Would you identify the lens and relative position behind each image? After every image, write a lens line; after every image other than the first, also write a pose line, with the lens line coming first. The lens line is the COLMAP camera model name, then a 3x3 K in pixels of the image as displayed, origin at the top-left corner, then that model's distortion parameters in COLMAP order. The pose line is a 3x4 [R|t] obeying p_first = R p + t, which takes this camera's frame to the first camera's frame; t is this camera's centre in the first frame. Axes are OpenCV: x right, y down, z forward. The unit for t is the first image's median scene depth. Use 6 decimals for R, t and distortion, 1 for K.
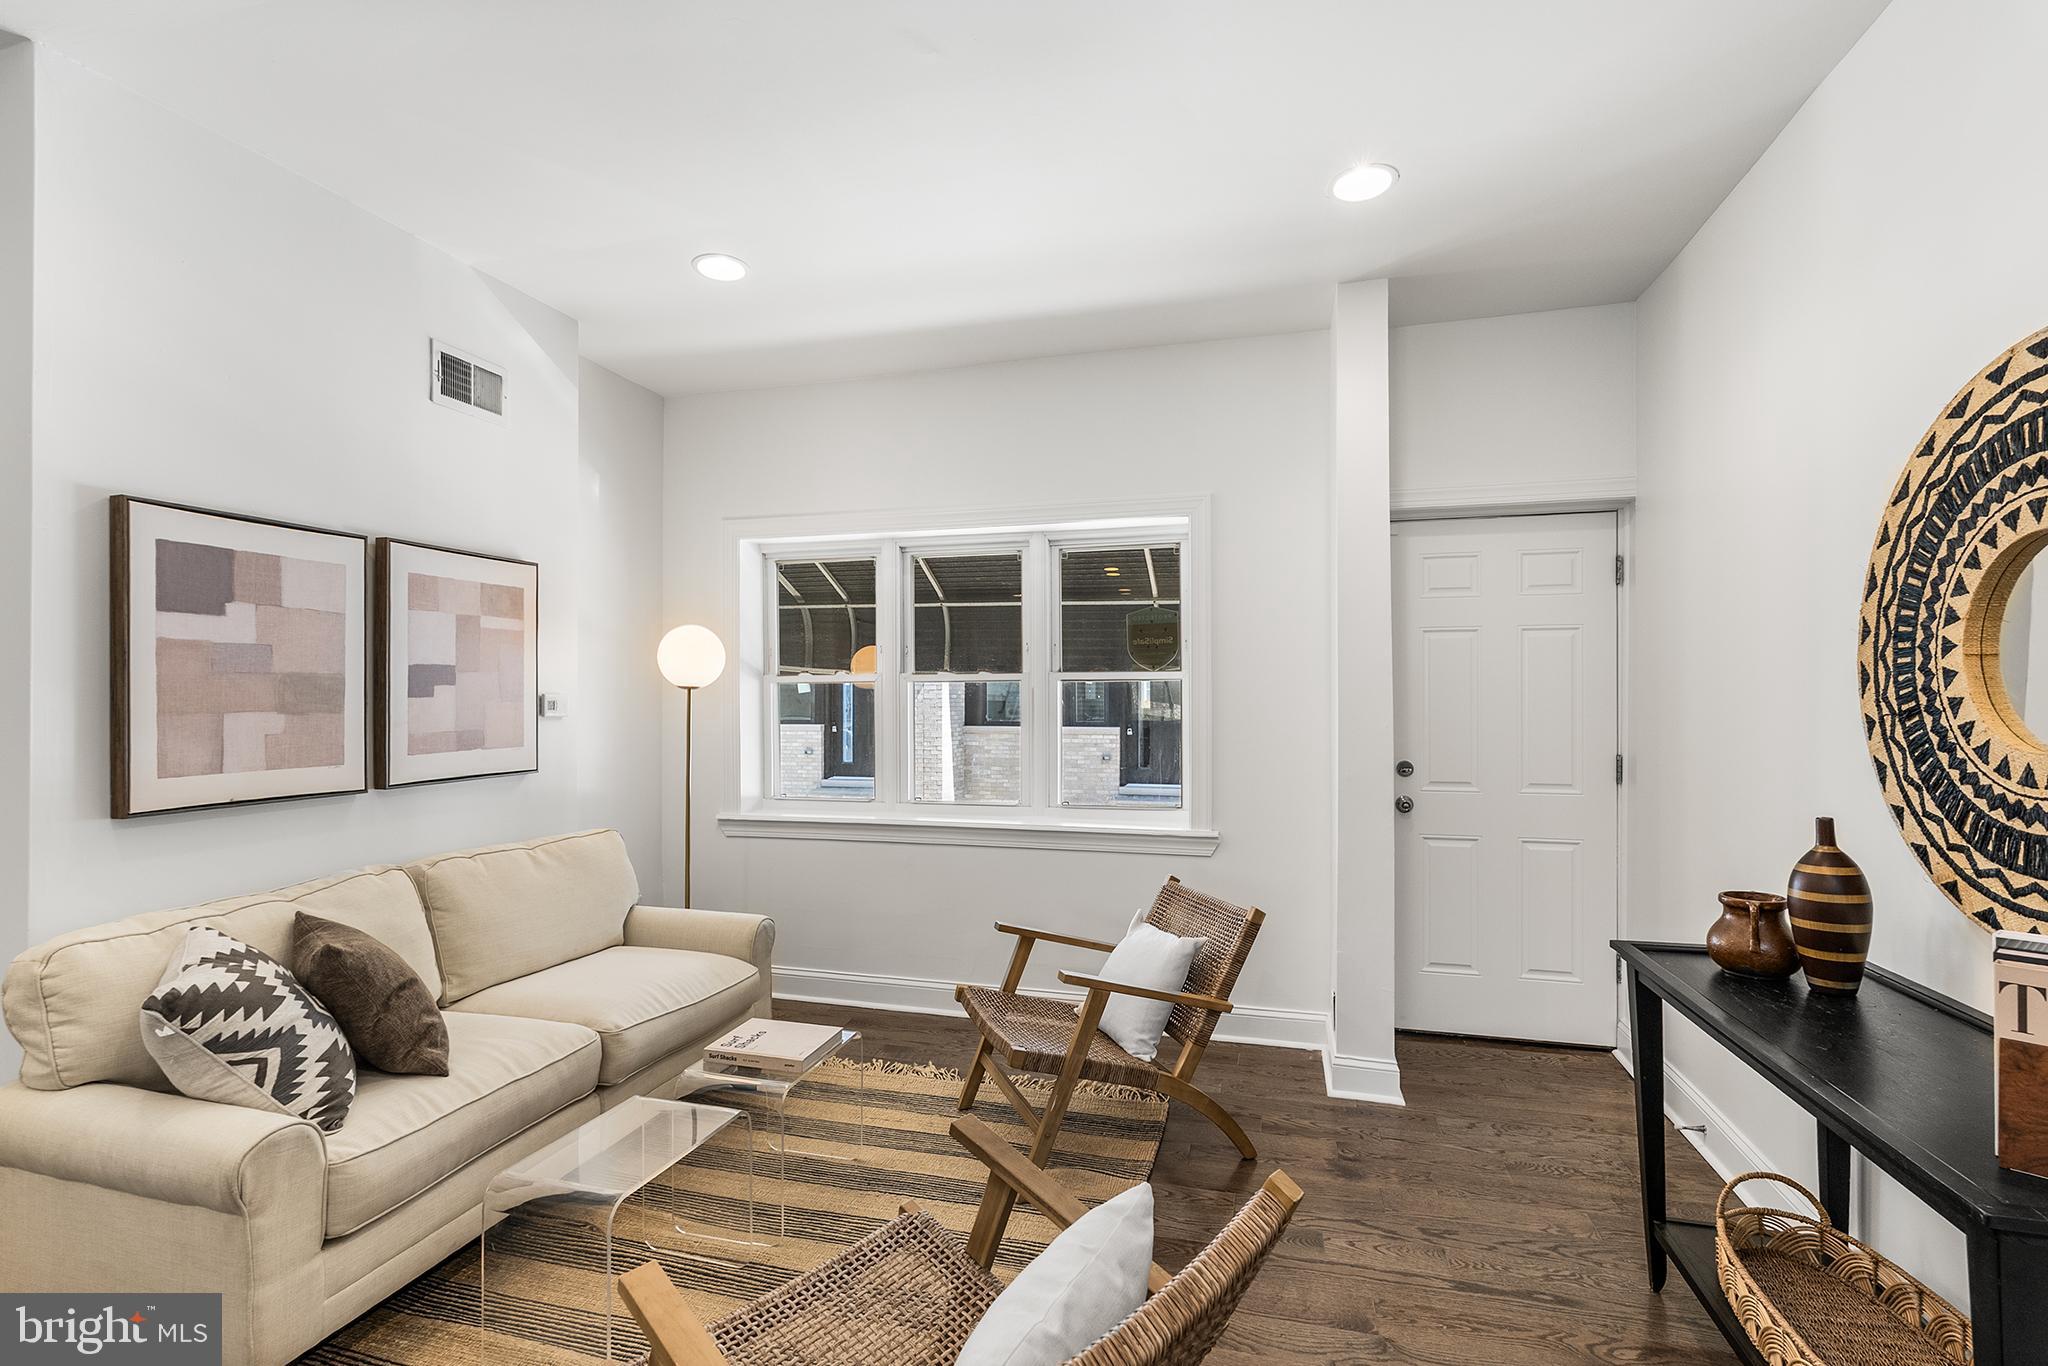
lens RADIAL K [[968.7, 0, 1025.6], [0, 968.7, 694.8], [0, 0, 1]] dist [-0.000204, 0.000049]
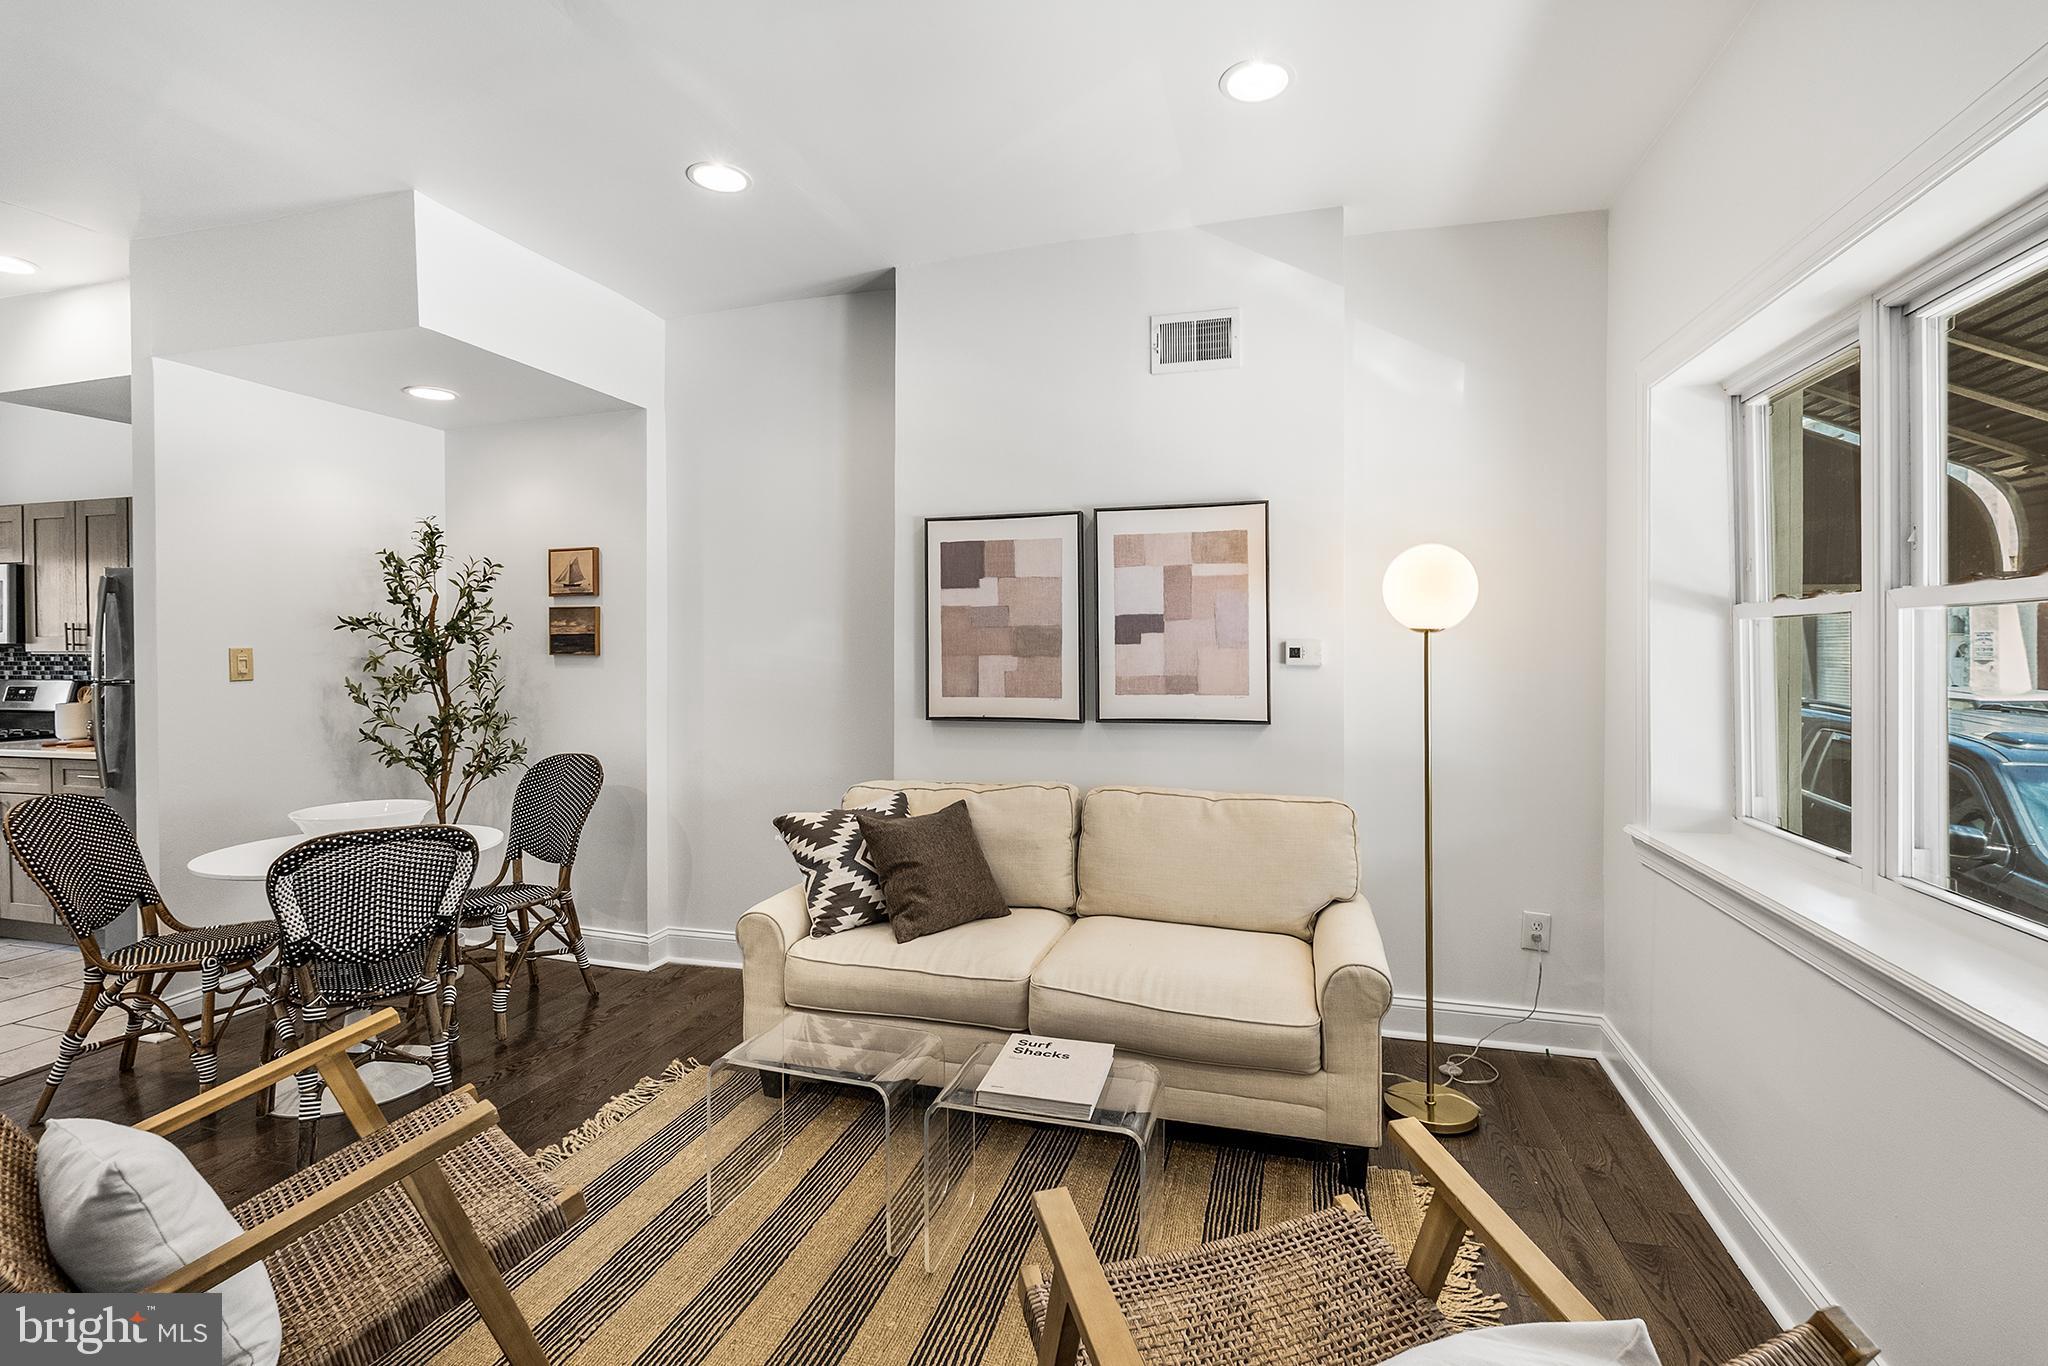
lens RADIAL K [[938.2, 0, 1008.8], [0, 938.2, 651.7], [0, 0, 1]] dist [-0.002596, 0.001037]
pose [[-0.026608, 0.006968, -0.999622, 0.534260], [0.003865, 0.999969, 0.006867, 0.003797], [0.999638, -0.003681, -0.026634, 1.012021]]
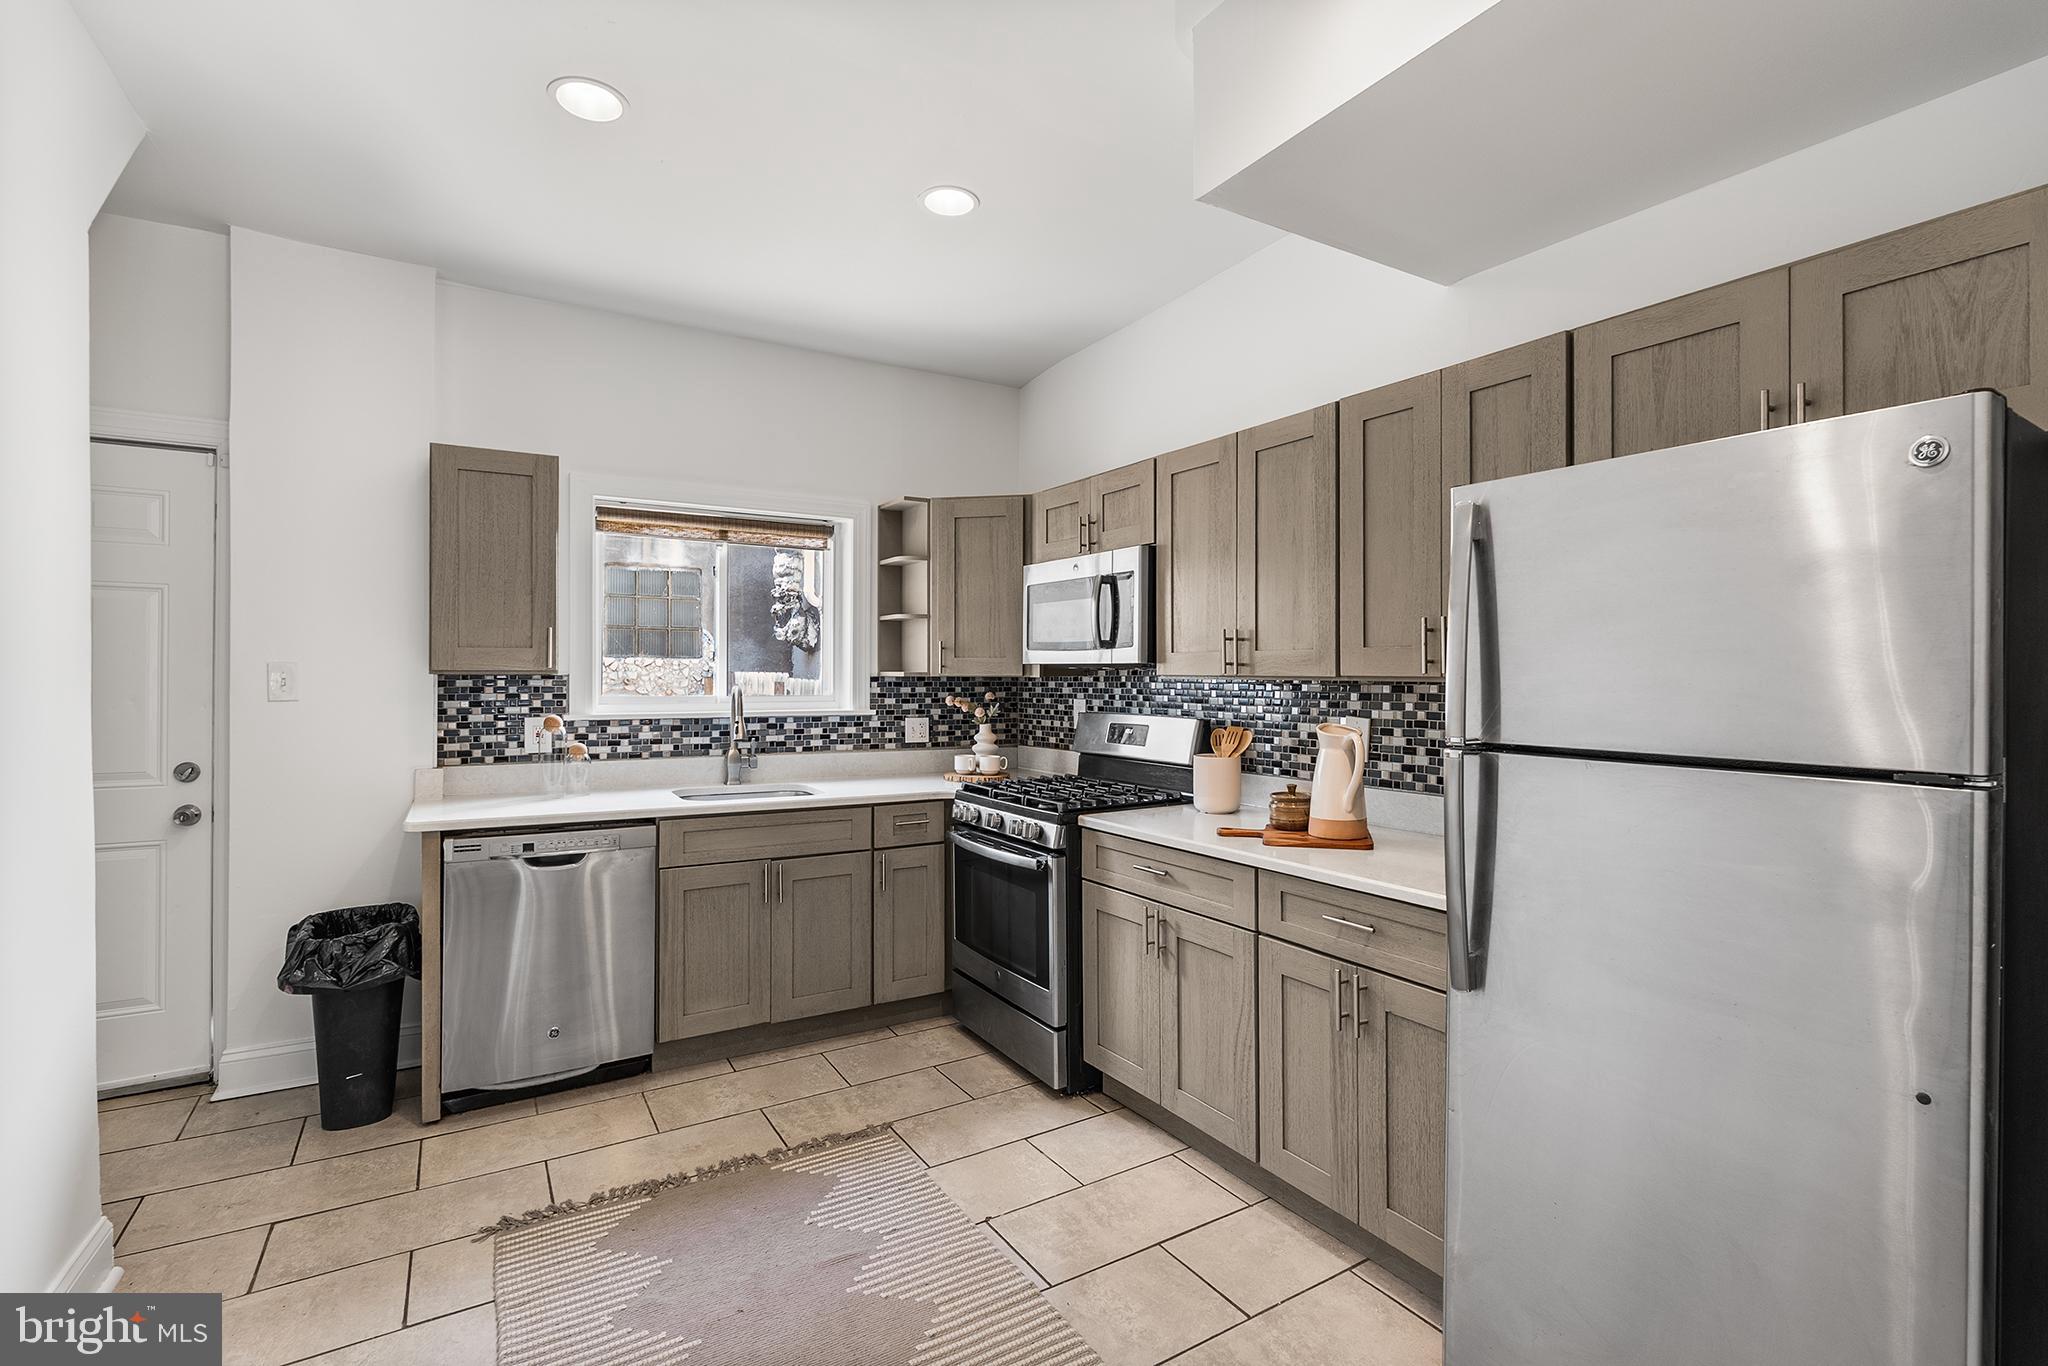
lens RADIAL K [[934.1, 0, 1013.5], [0, 934.1, 675.3], [0, 0, 1]] dist [-0.001790, 0.000247]
pose [[-0.699455, 0.002194, -0.714674, -0.261462], [0.000989, 0.999997, 0.002102, 0.006556], [0.714676, 0.000764, -0.699455, -0.268222]]
